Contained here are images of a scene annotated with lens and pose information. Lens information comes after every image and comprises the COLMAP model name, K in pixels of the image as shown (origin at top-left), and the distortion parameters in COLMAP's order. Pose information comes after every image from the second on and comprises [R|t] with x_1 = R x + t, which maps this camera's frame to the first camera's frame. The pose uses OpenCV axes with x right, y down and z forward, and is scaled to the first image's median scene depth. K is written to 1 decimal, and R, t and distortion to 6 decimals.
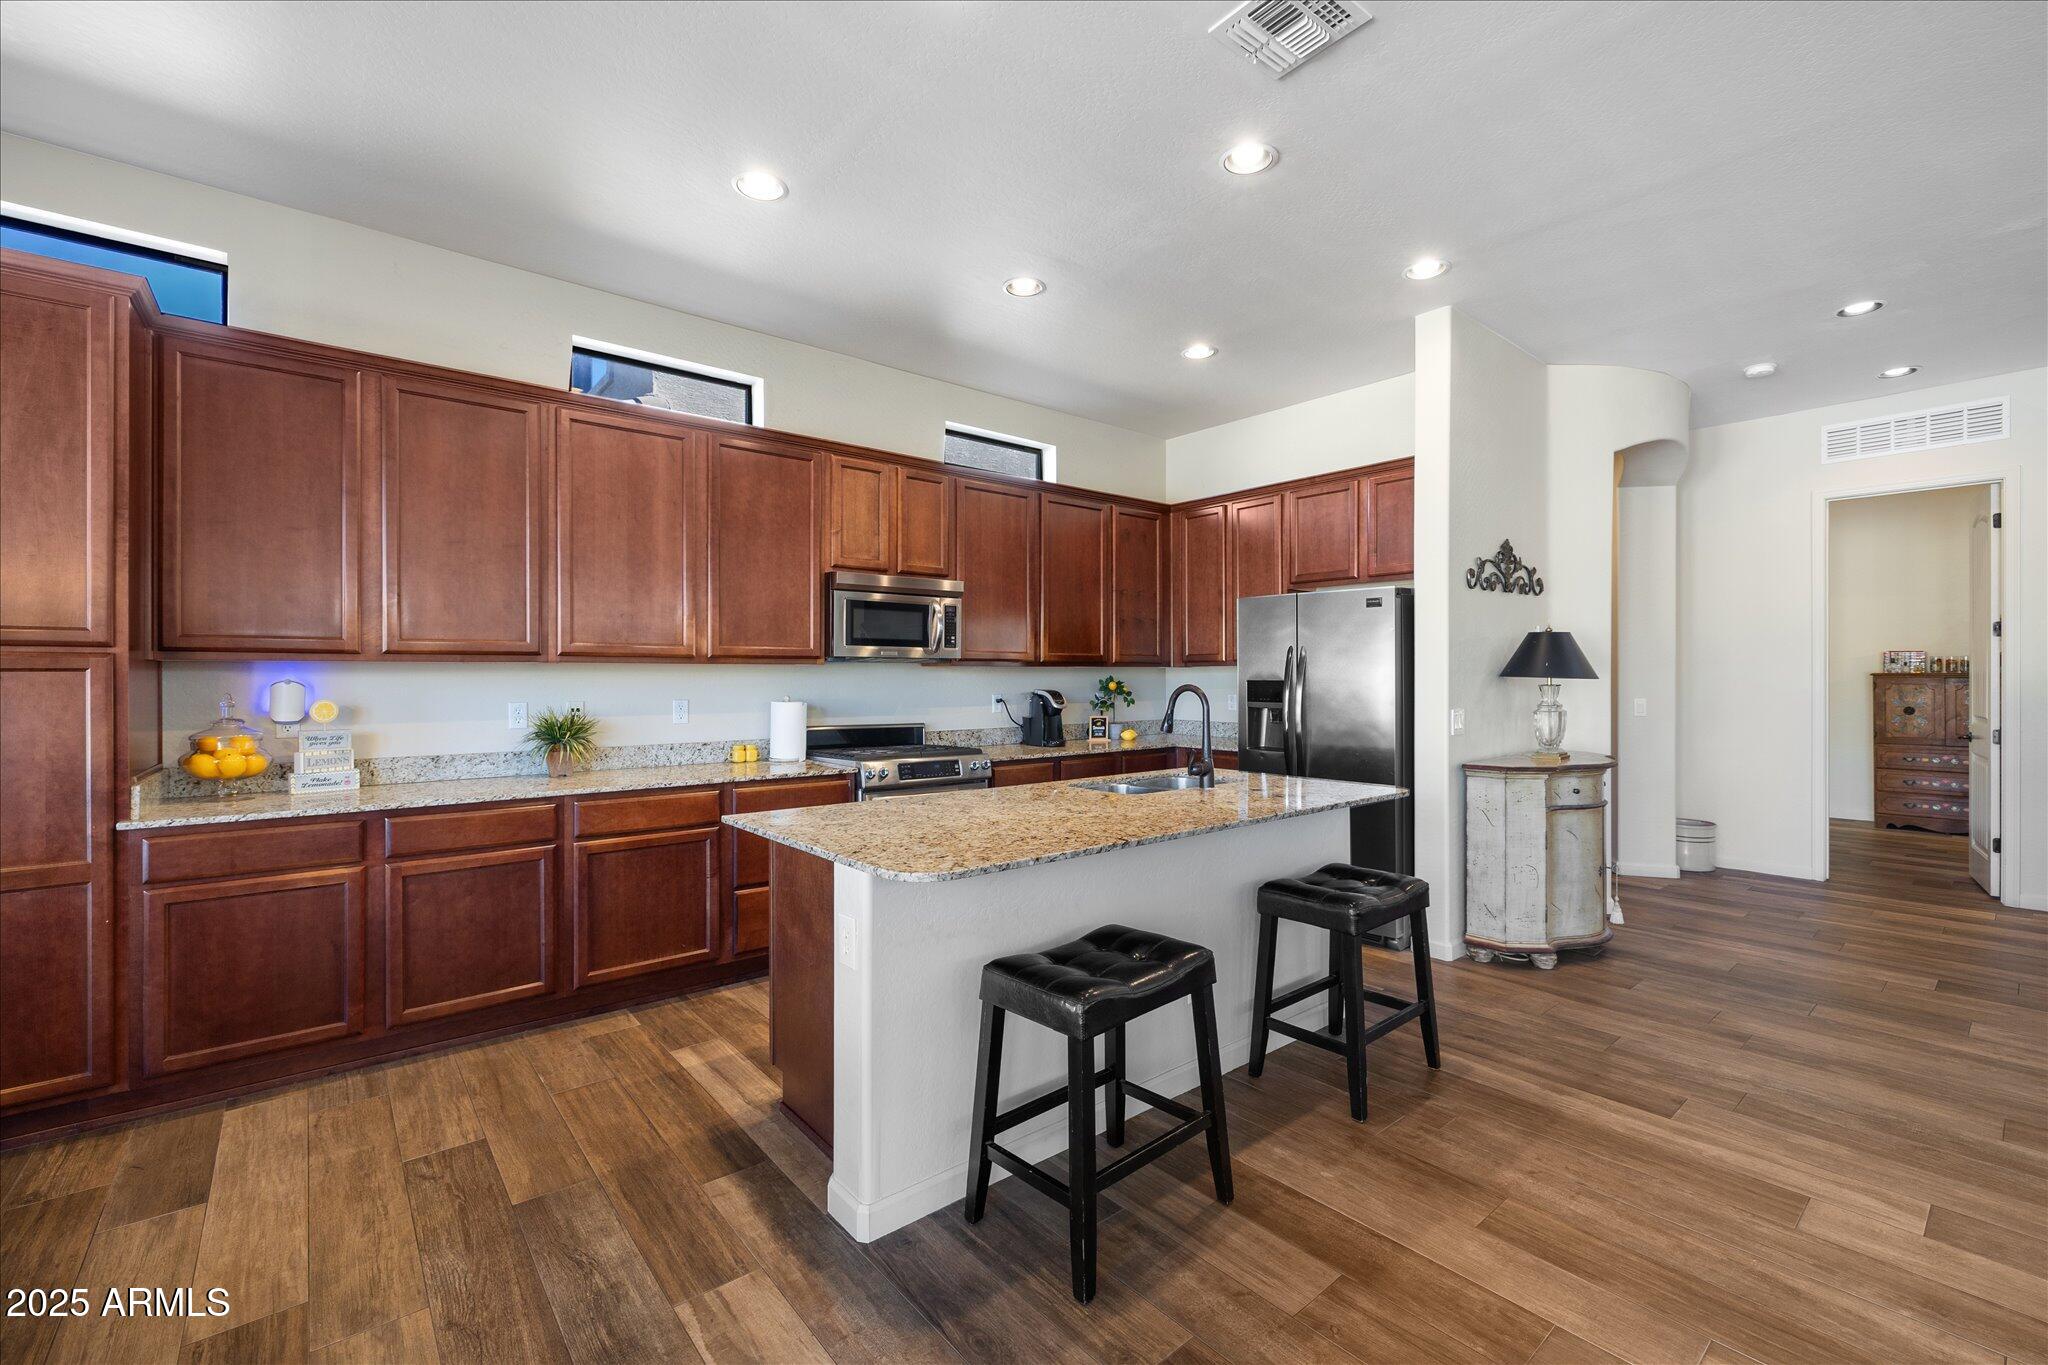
lens RADIAL K [[863.4, 0, 1025.0], [0, 863.4, 676.9], [0, 0, 1]] dist [0.001320, 0.000480]
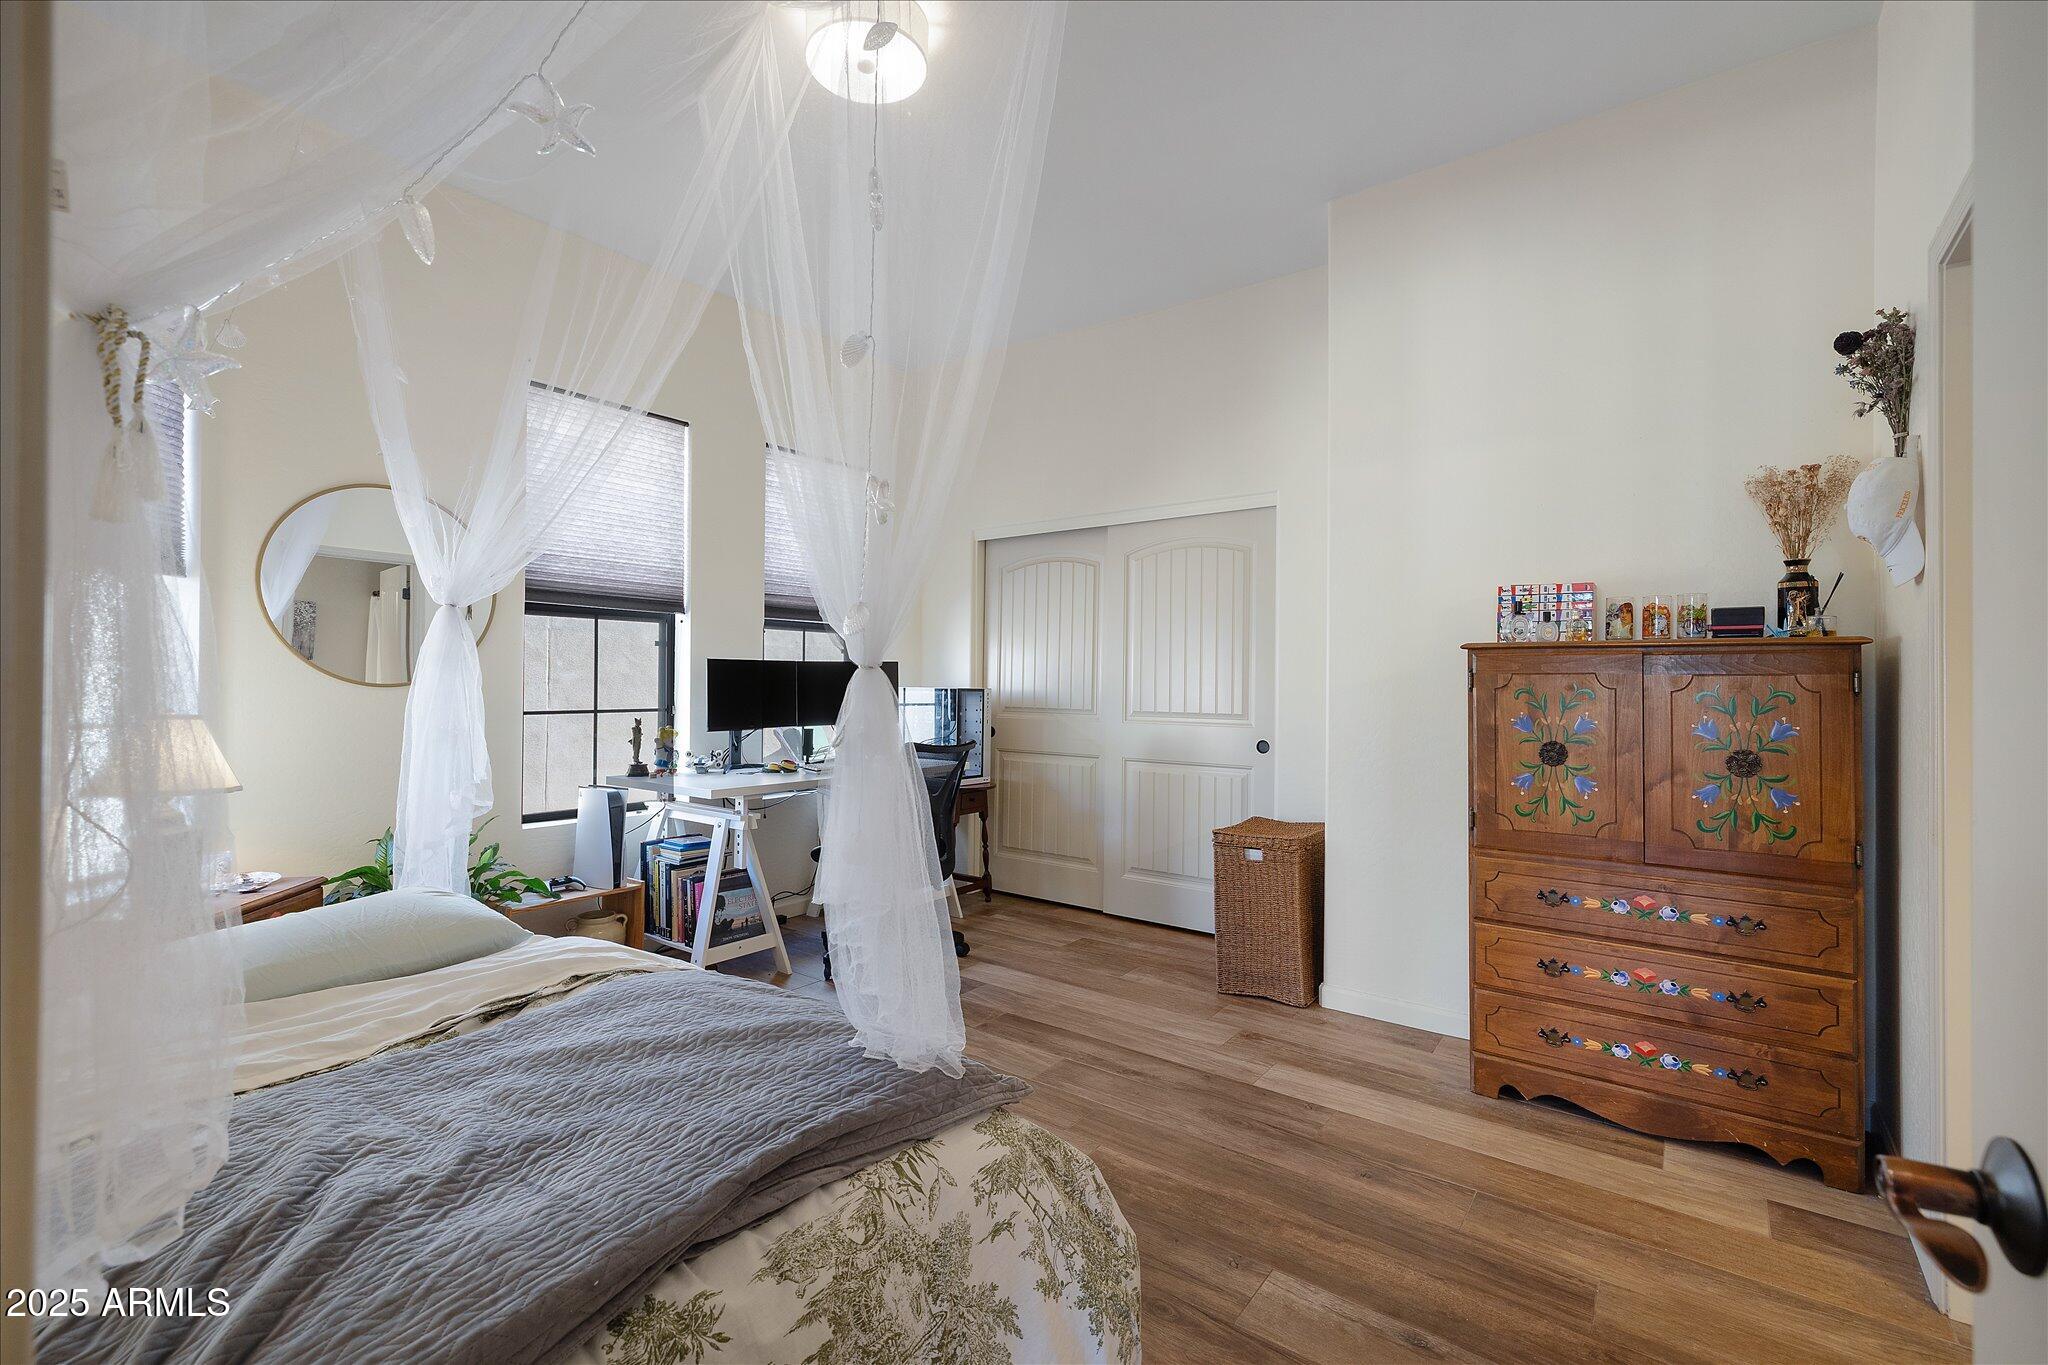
lens RADIAL K [[863.4, 0, 1023.7], [0, 863.4, 680.0], [0, 0, 1]] dist [0.001320, 0.000480]
pose [[0.977228, 0.002127, 0.212181, 0.746339], [-0.002409, 0.999997, 0.001073, 0.011020], [-0.212178, -0.001560, 0.977230, 0.712639]]
